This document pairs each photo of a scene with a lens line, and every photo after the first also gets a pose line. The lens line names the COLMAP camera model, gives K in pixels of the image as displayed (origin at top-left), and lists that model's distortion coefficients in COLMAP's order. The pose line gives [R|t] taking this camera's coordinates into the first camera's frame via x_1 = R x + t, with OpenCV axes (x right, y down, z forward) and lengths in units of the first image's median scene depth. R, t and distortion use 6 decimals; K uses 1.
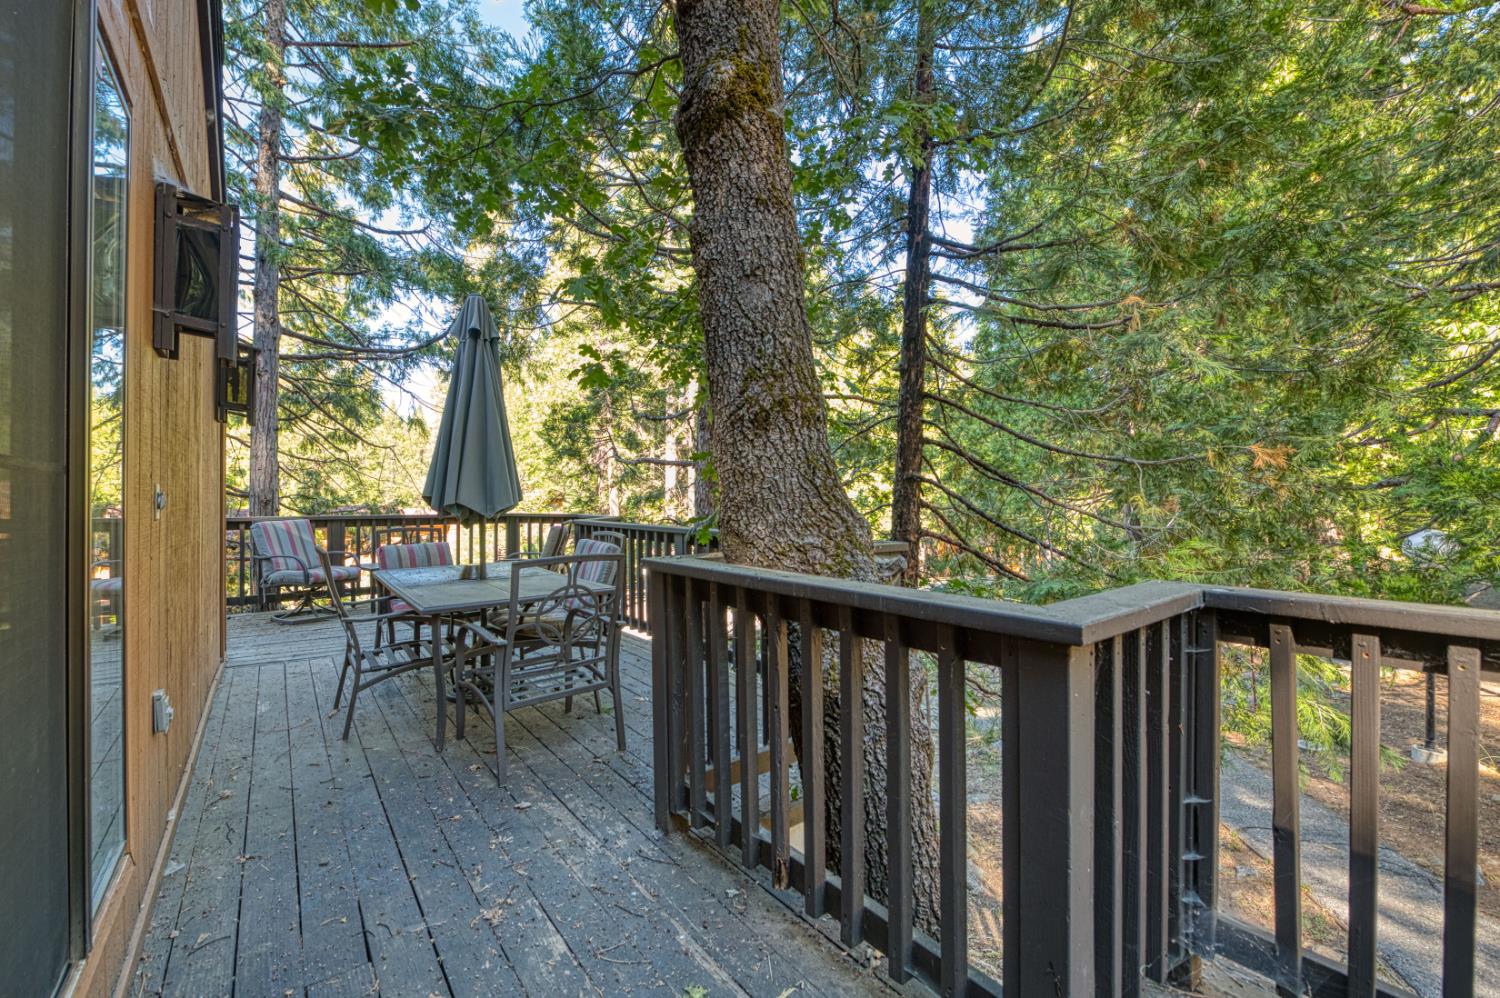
lens RADIAL K [[599.9, 0, 729.1], [0, 599.9, 519.0], [0, 0, 1]] dist [-0.000845, -0.000257]
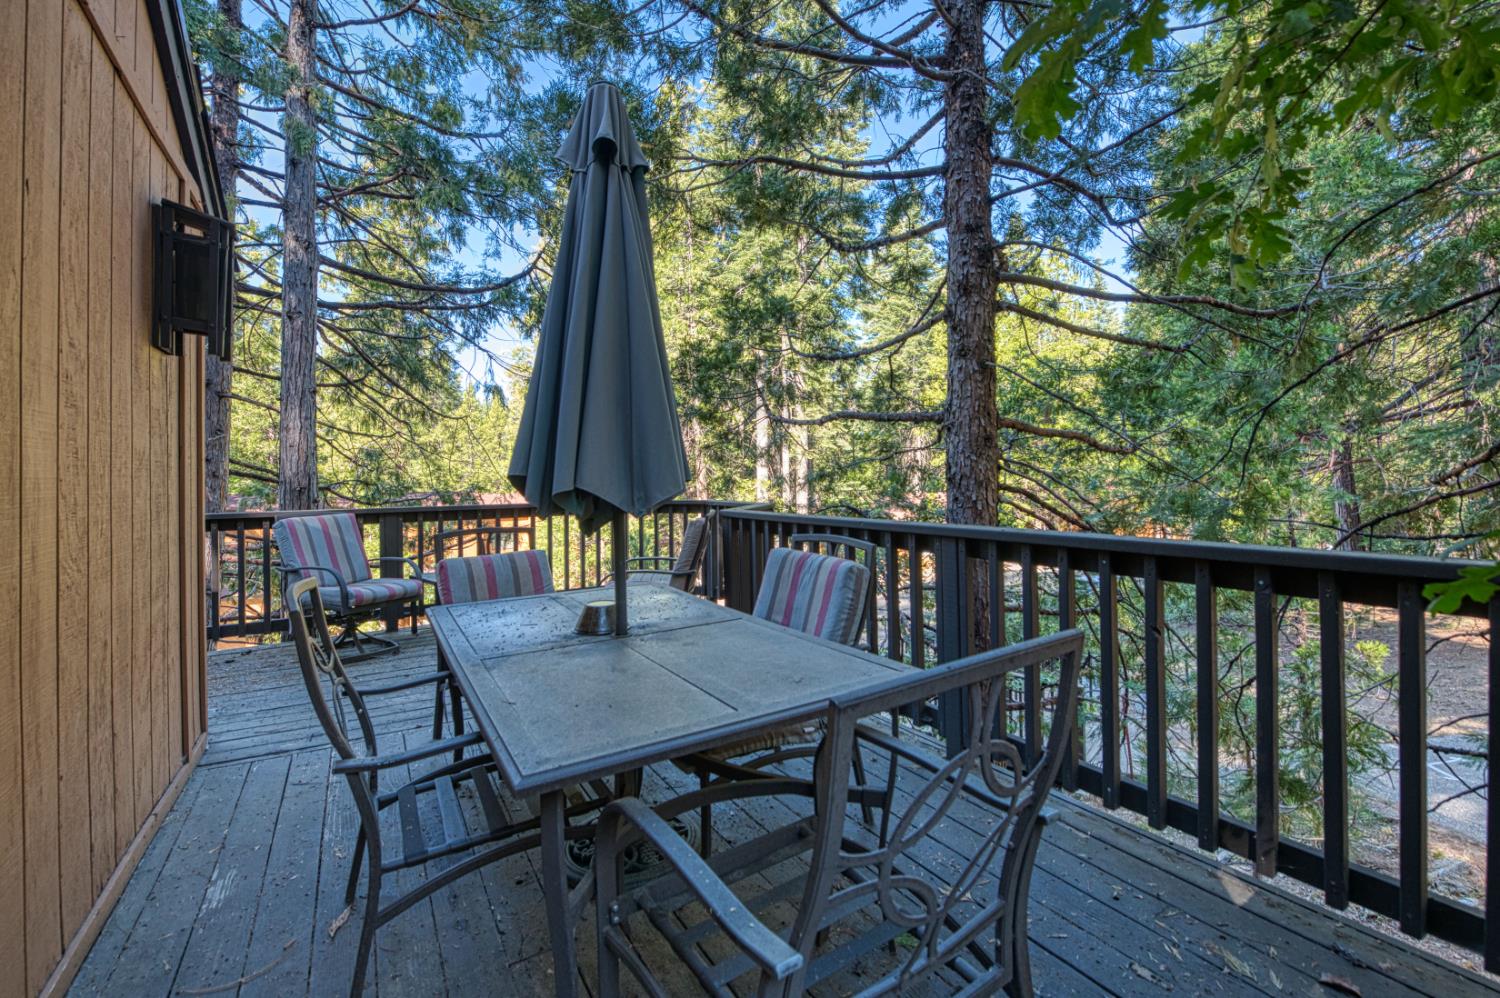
lens RADIAL K [[601.1, 0, 753.6], [0, 601.1, 501.1], [0, 0, 1]] dist [-0.015837, -0.000195]
pose [[0.997174, -0.013290, -0.073944, -0.131052], [0.013446, 0.999908, 0.001621, -0.006482], [0.073916, -0.002611, 0.997261, 0.249843]]
